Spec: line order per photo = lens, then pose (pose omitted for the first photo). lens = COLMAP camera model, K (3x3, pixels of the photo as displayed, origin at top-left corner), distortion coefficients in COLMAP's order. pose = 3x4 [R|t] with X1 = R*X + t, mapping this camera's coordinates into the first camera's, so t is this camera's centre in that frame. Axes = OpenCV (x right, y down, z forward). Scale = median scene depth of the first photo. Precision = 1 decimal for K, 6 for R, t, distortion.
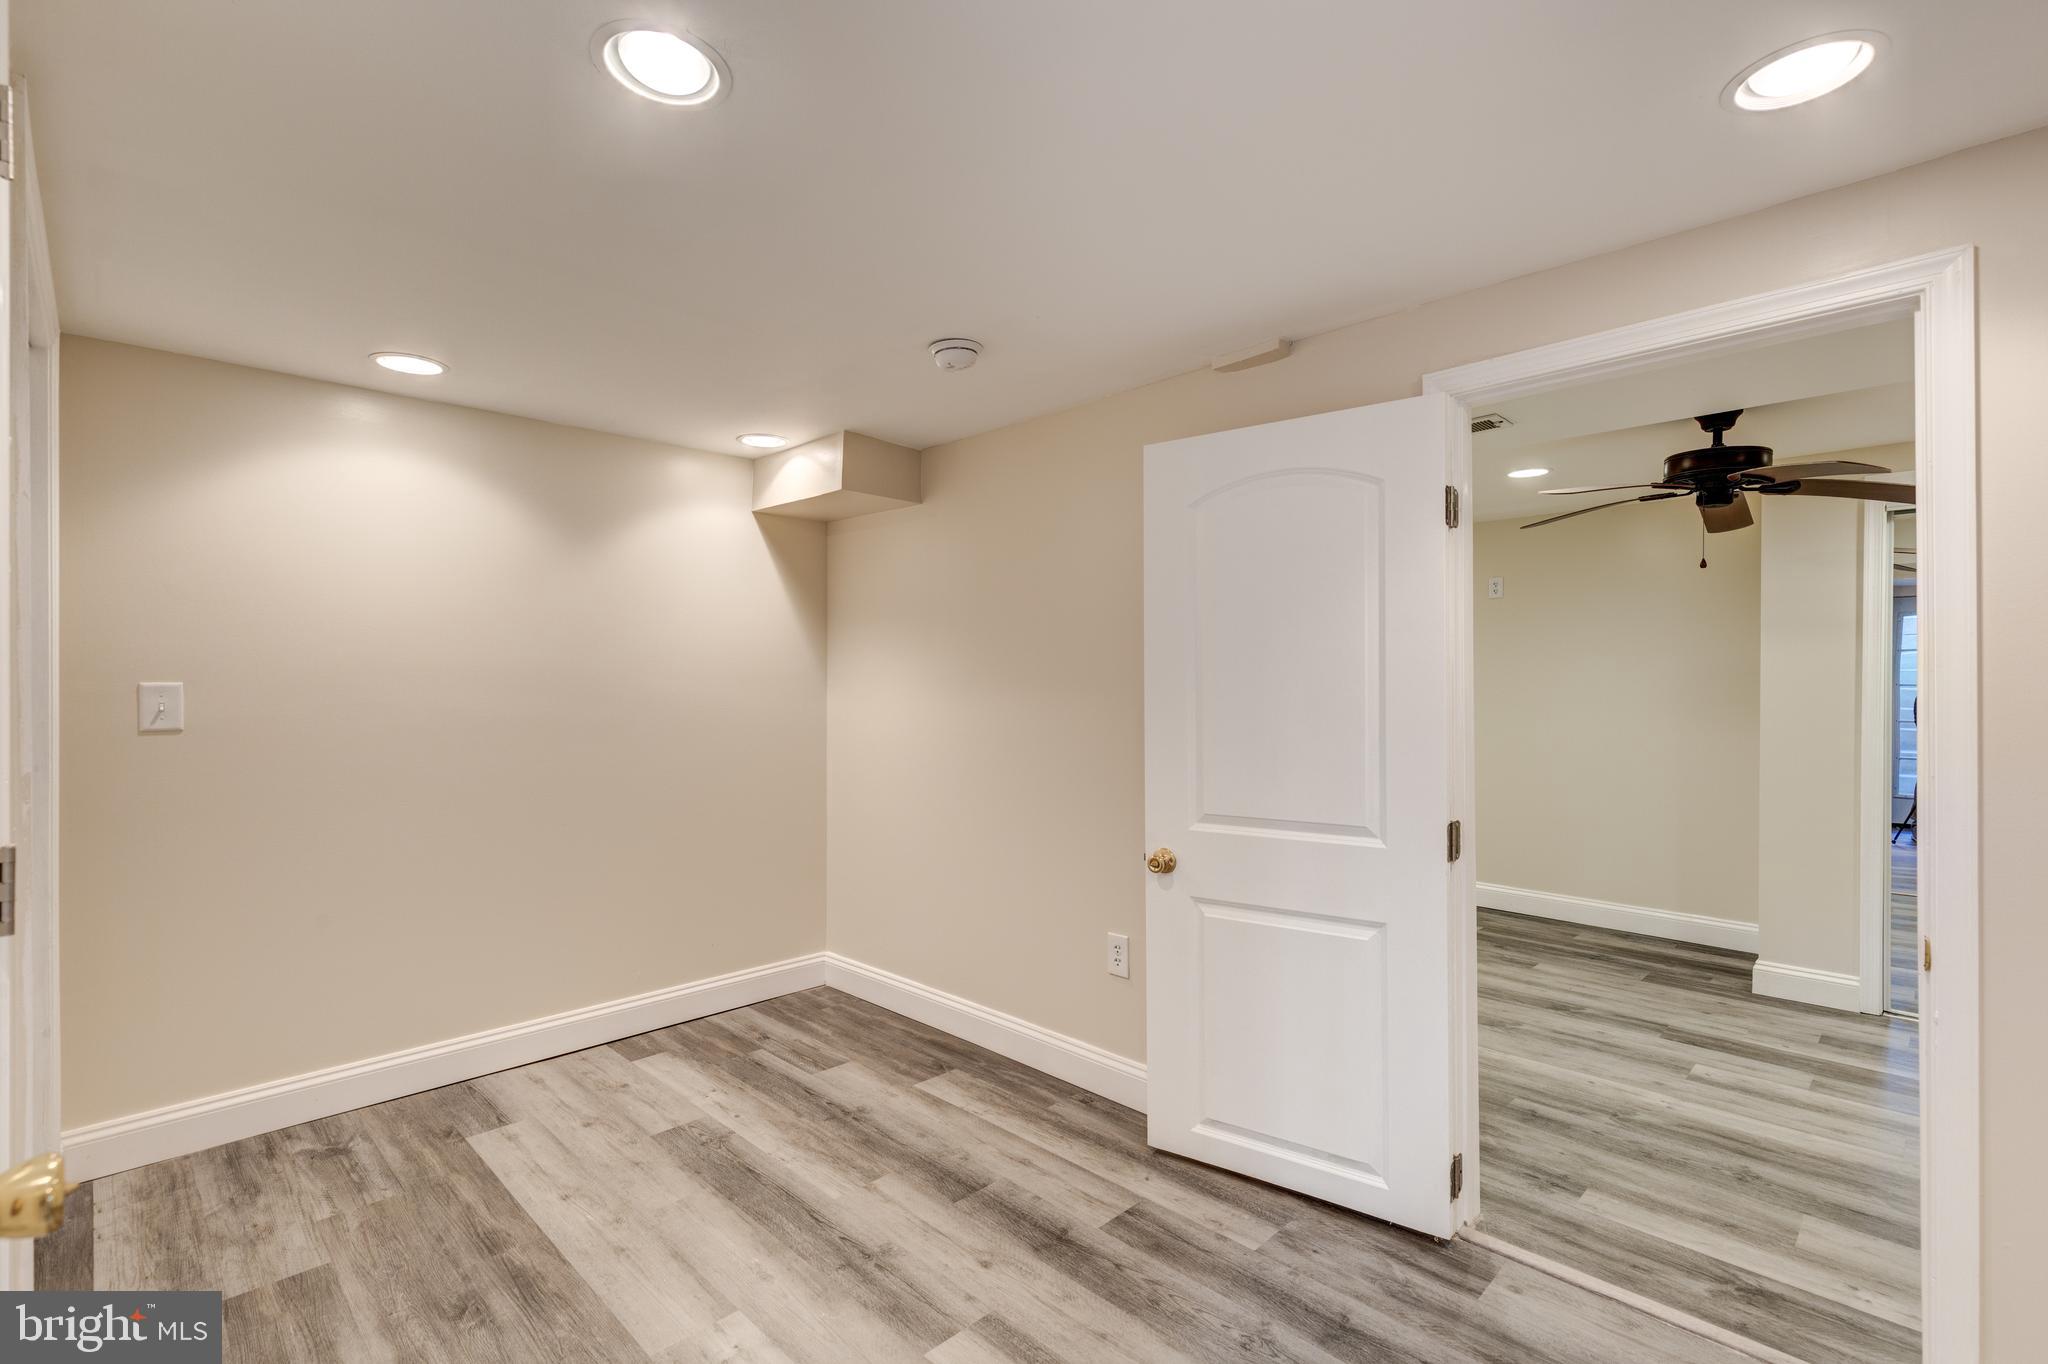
lens RADIAL K [[943.5, 0, 1027.9], [0, 943.5, 684.8], [0, 0, 1]] dist [0.006902, -0.000857]
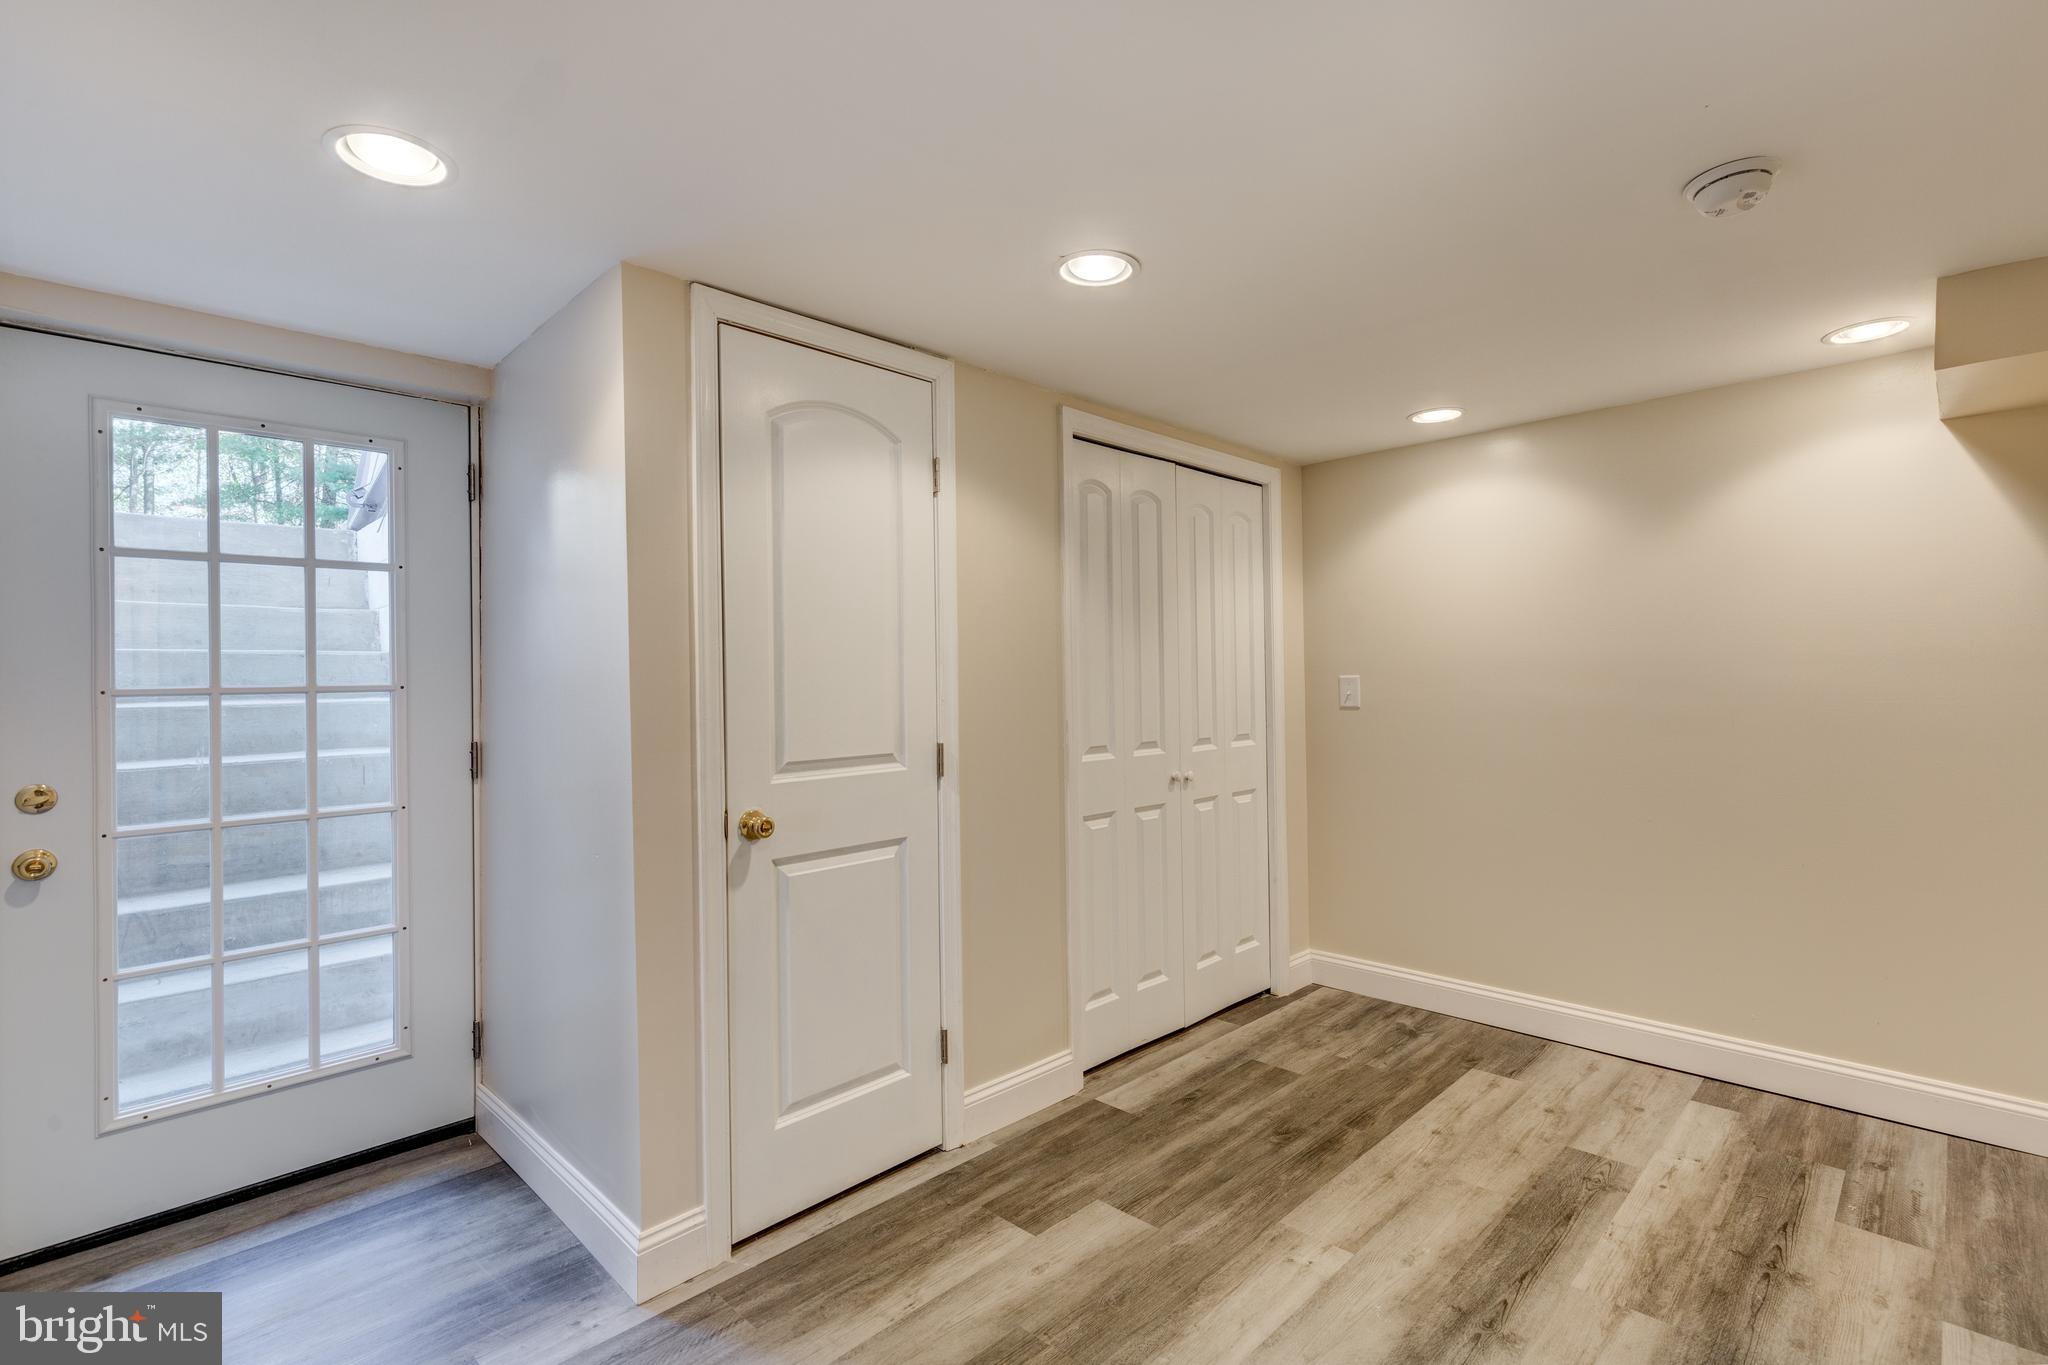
lens RADIAL K [[943.5, 0, 1019.7], [0, 943.5, 684.1], [0, 0, 1]] dist [0.006902, -0.000857]
pose [[0.007785, 0.005785, -0.999953, 0.564668], [0.006156, 0.999964, 0.005833, -0.000933], [0.999951, -0.006201, 0.007749, 0.448223]]
